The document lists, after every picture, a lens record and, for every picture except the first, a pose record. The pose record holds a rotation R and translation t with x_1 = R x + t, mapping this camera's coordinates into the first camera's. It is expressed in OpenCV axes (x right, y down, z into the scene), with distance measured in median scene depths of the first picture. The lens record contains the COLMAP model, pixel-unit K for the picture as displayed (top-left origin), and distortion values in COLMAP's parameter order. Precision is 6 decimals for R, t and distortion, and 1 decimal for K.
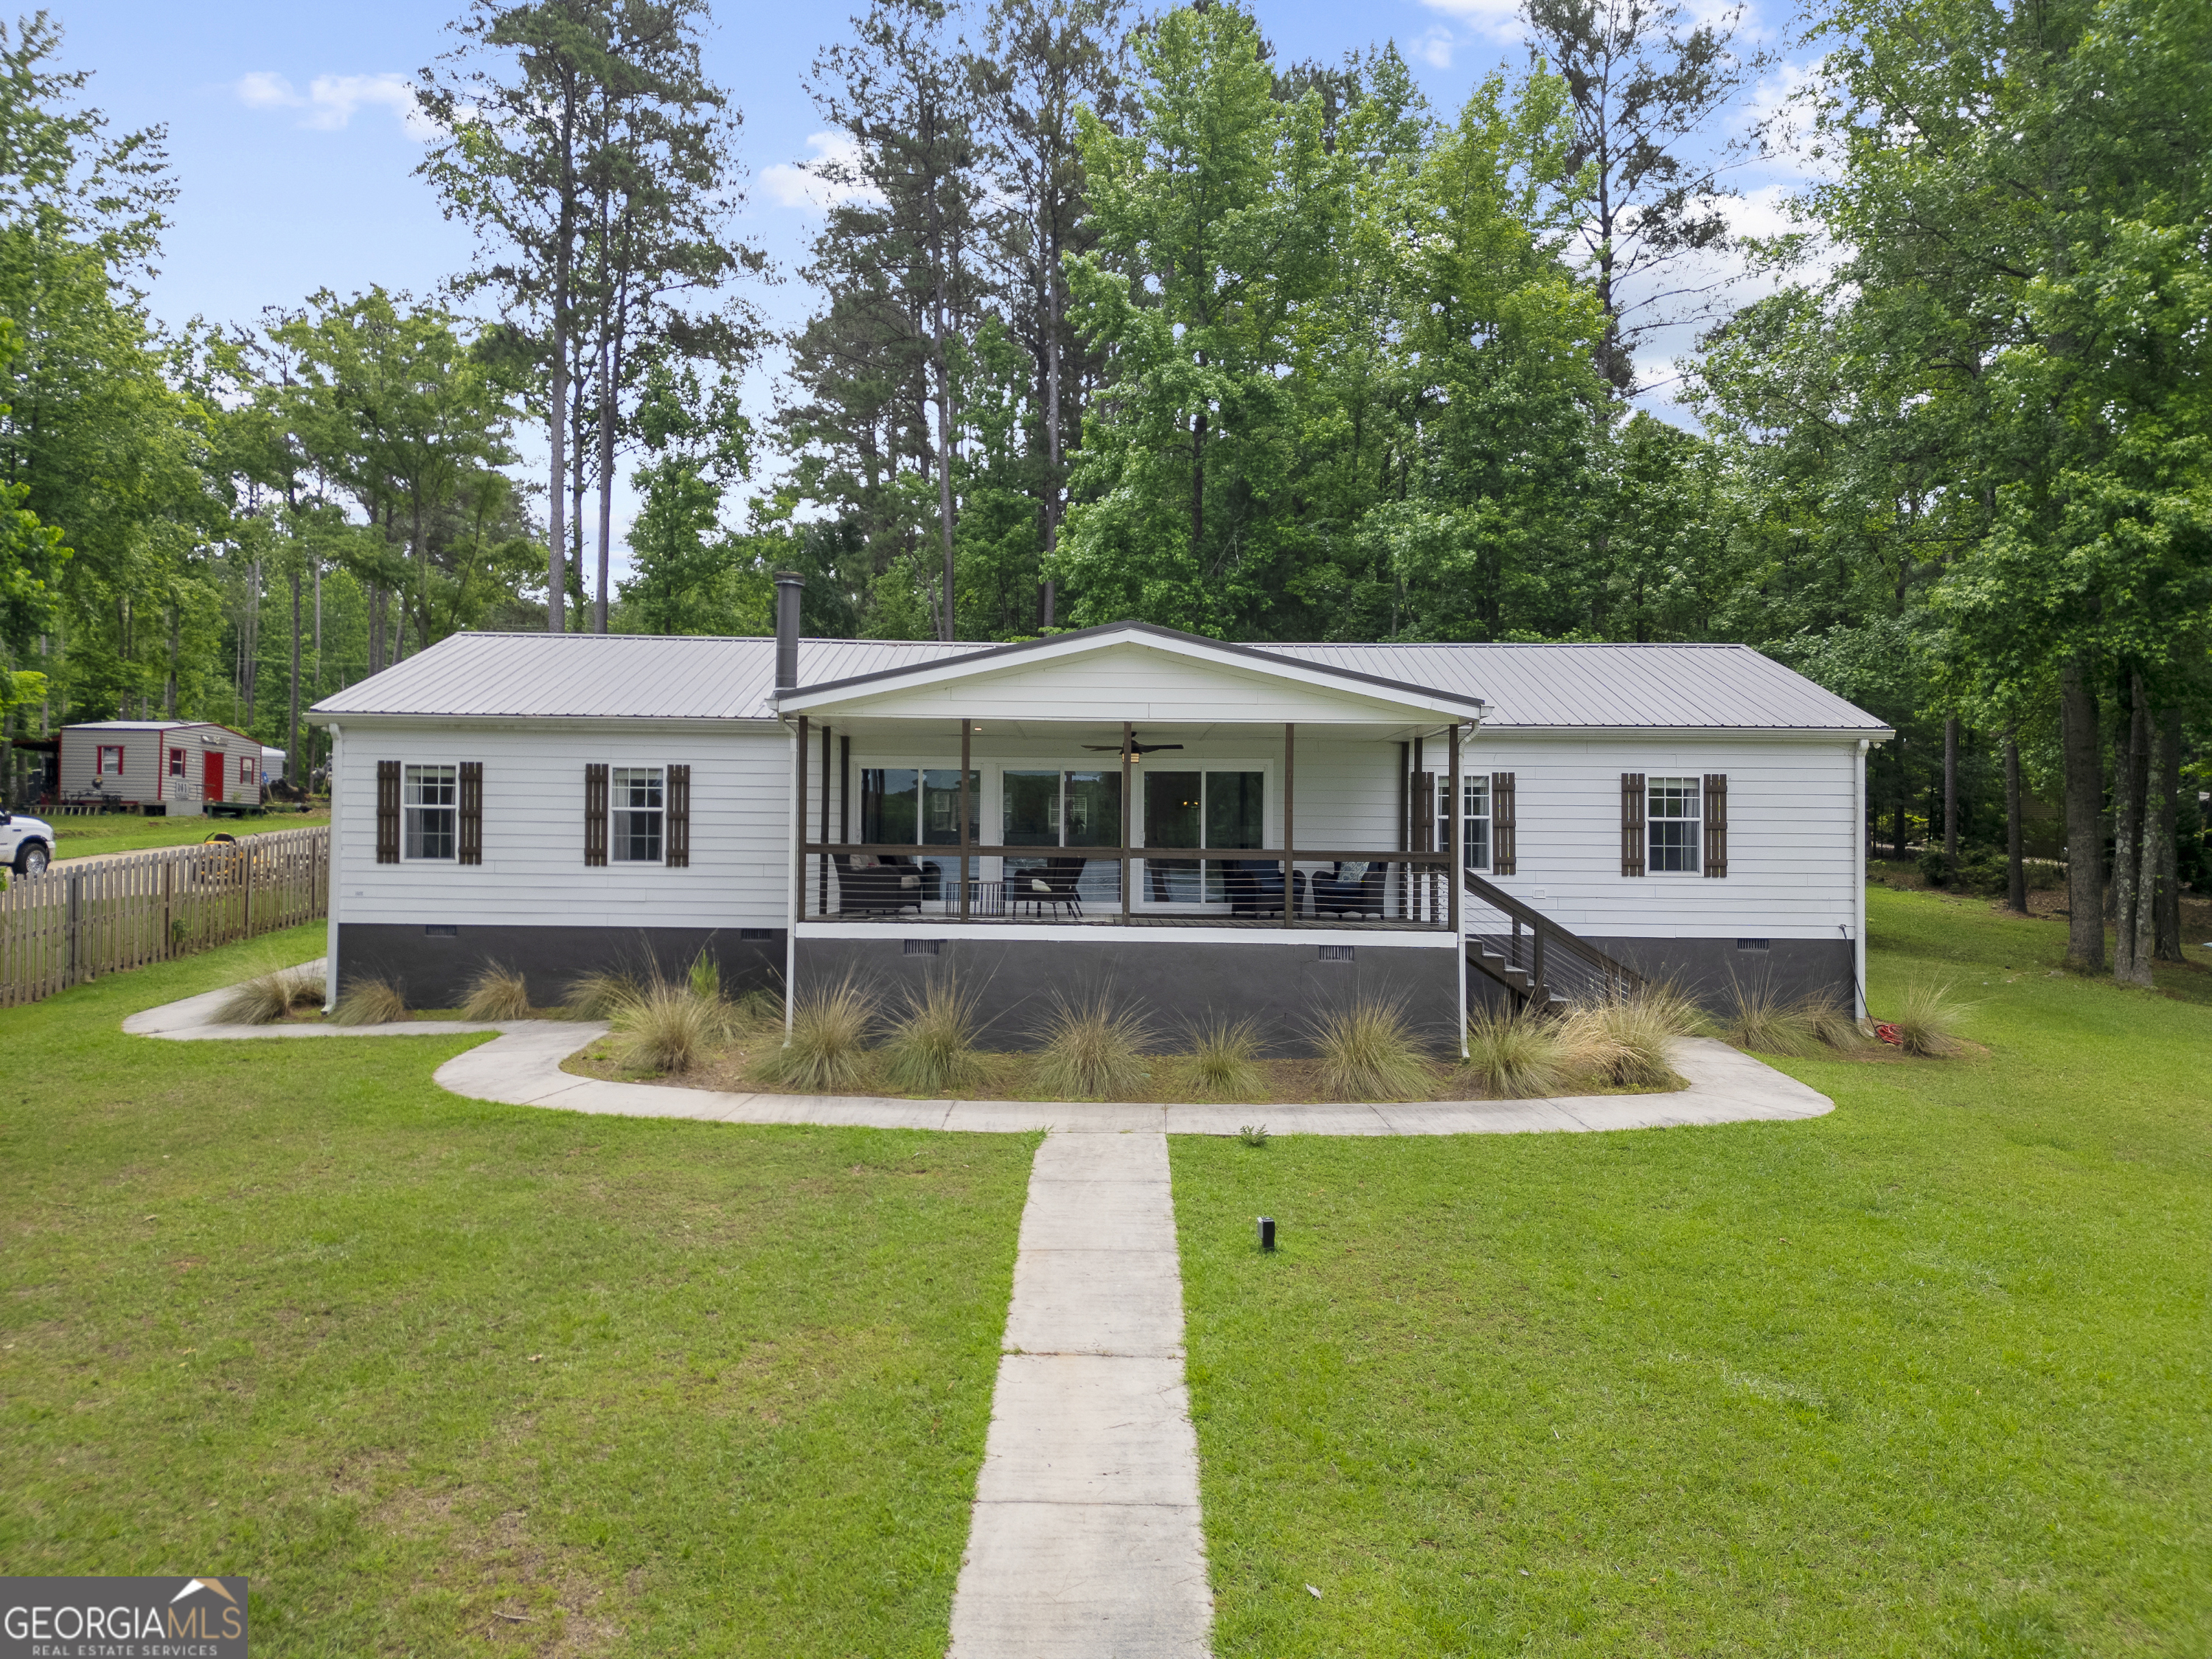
lens RADIAL K [[1538.3, 0, 1090.3], [0, 1538.3, 823.2], [0, 0, 1]] dist [0.073401, -0.064808]
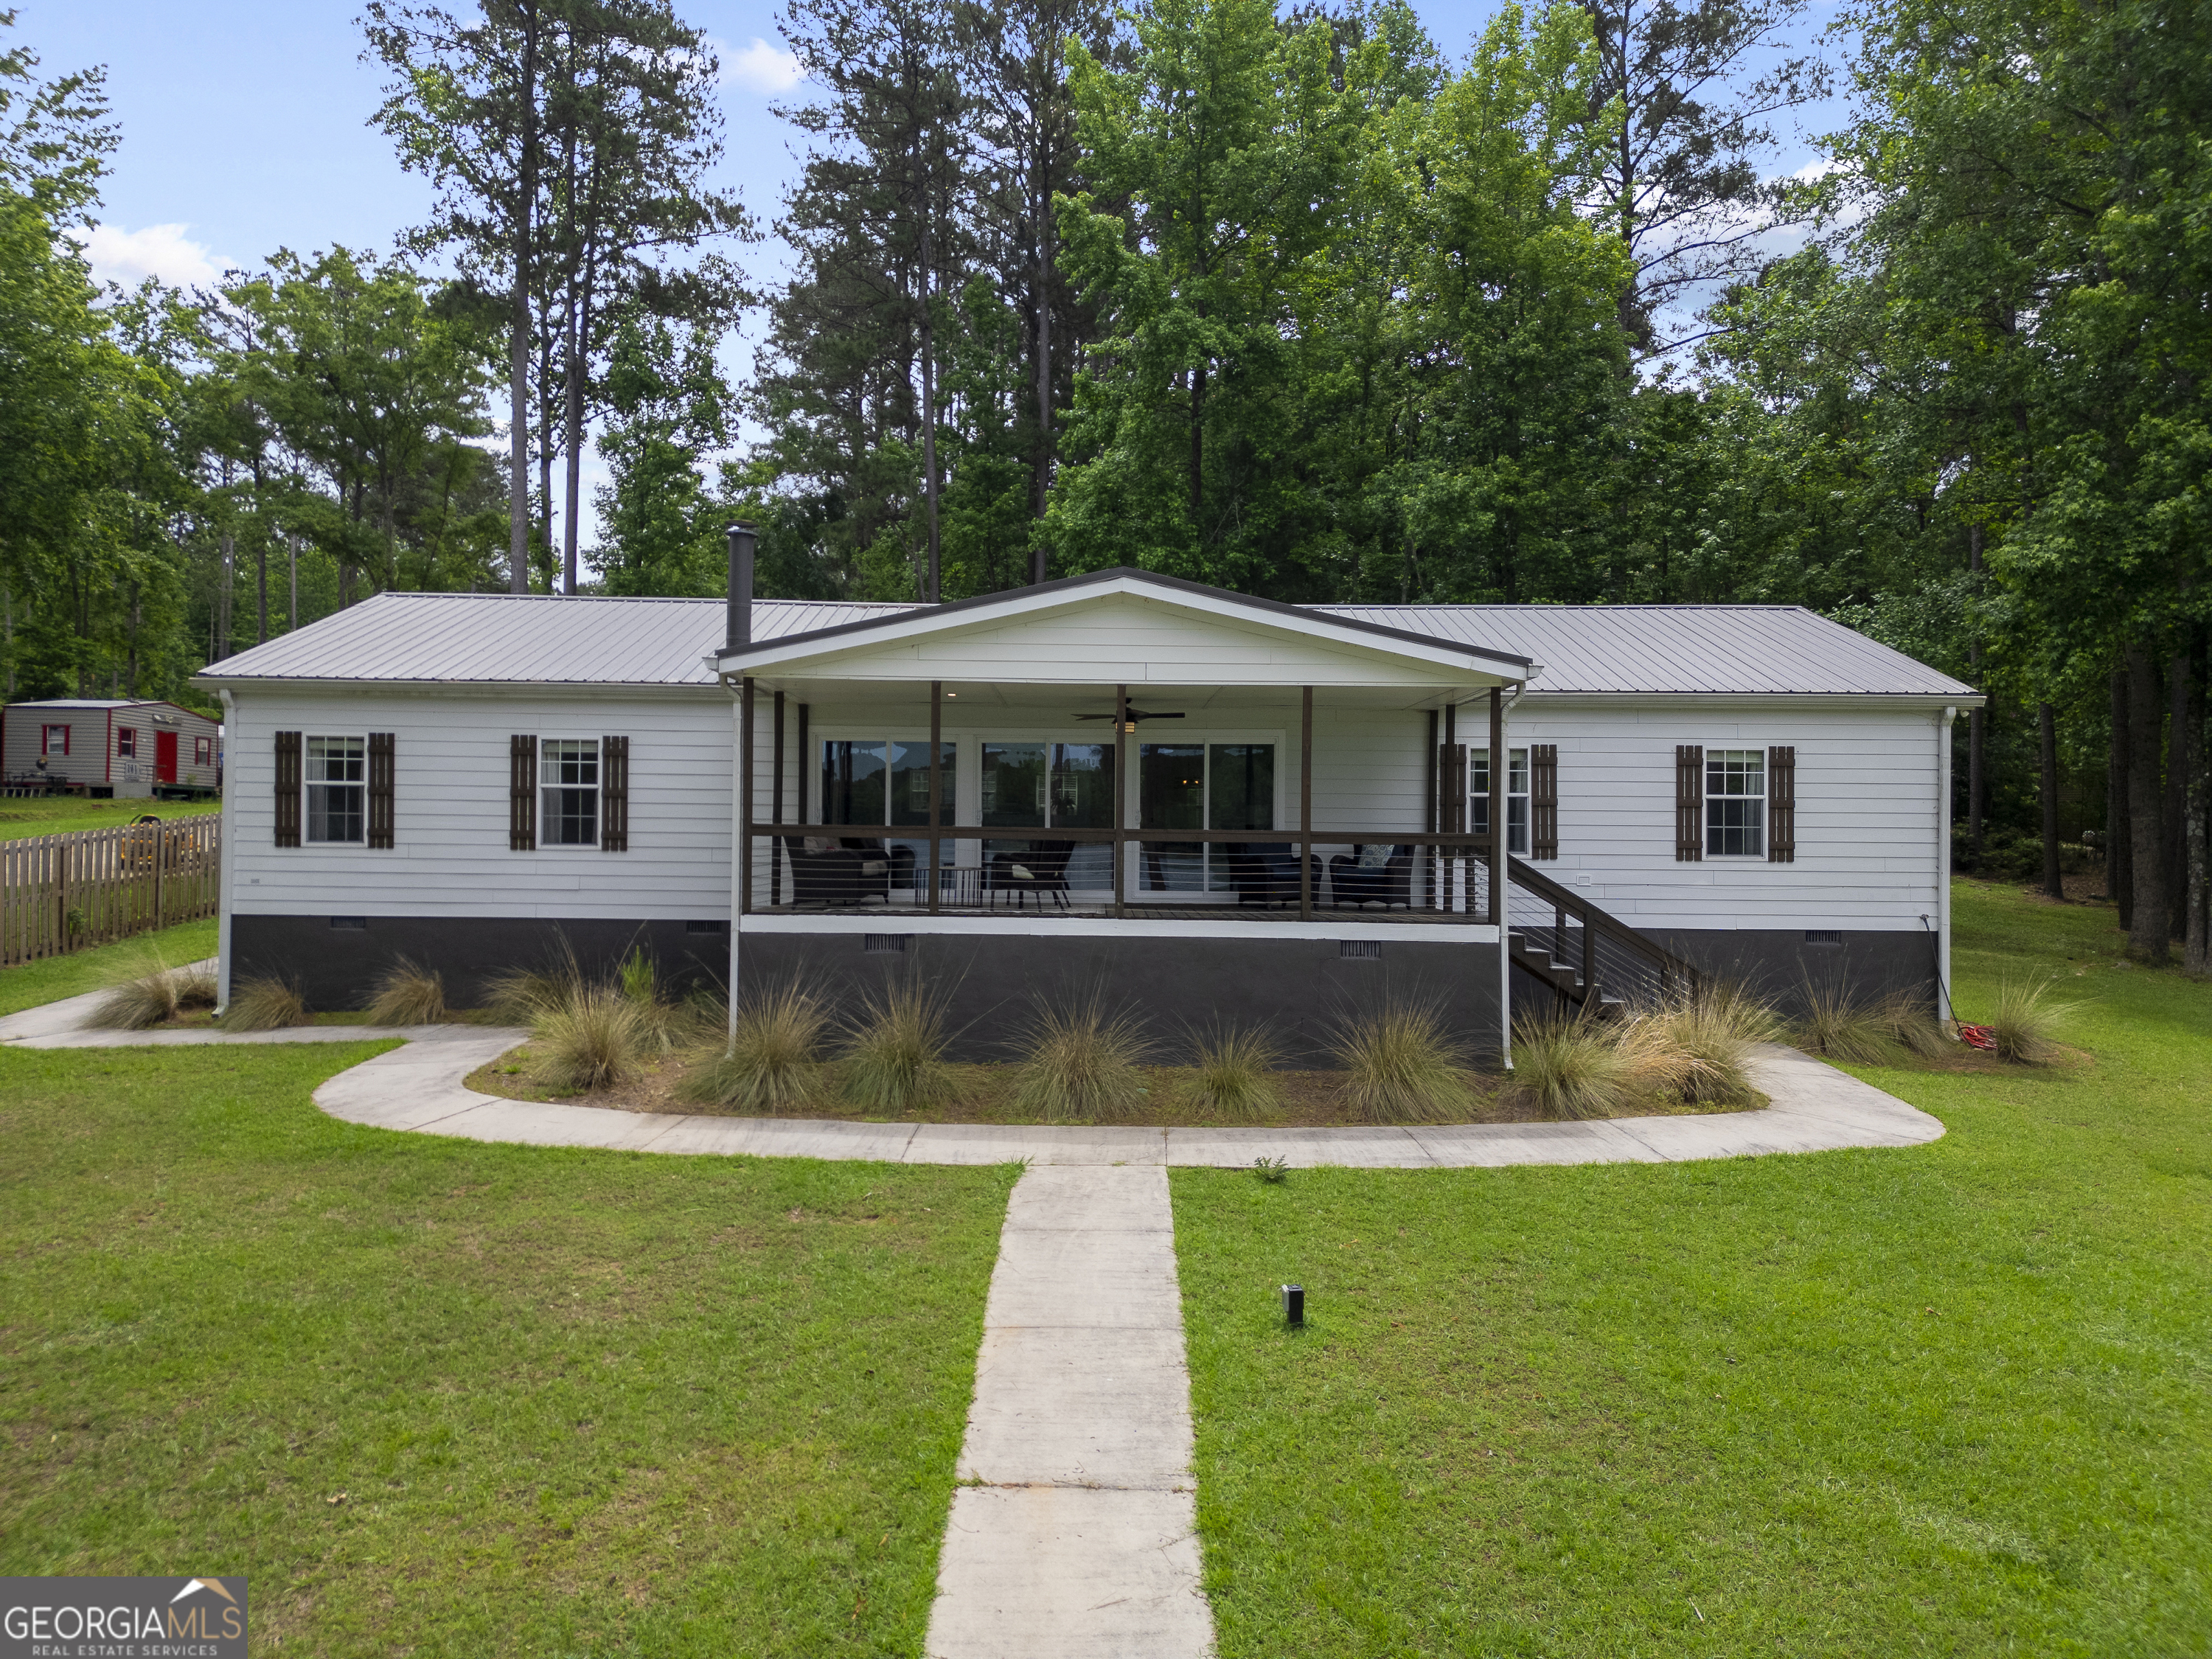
lens RADIAL K [[1535.6, 0, 1089.5], [0, 1535.6, 831.3], [0, 0, 1]] dist [0.047807, 0.000268]
pose [[0.999996, -0.000508, 0.002834, 0.003250], [0.000466, 0.999890, 0.014799, 0.003897], [-0.002842, -0.014798, 0.999886, 0.114037]]
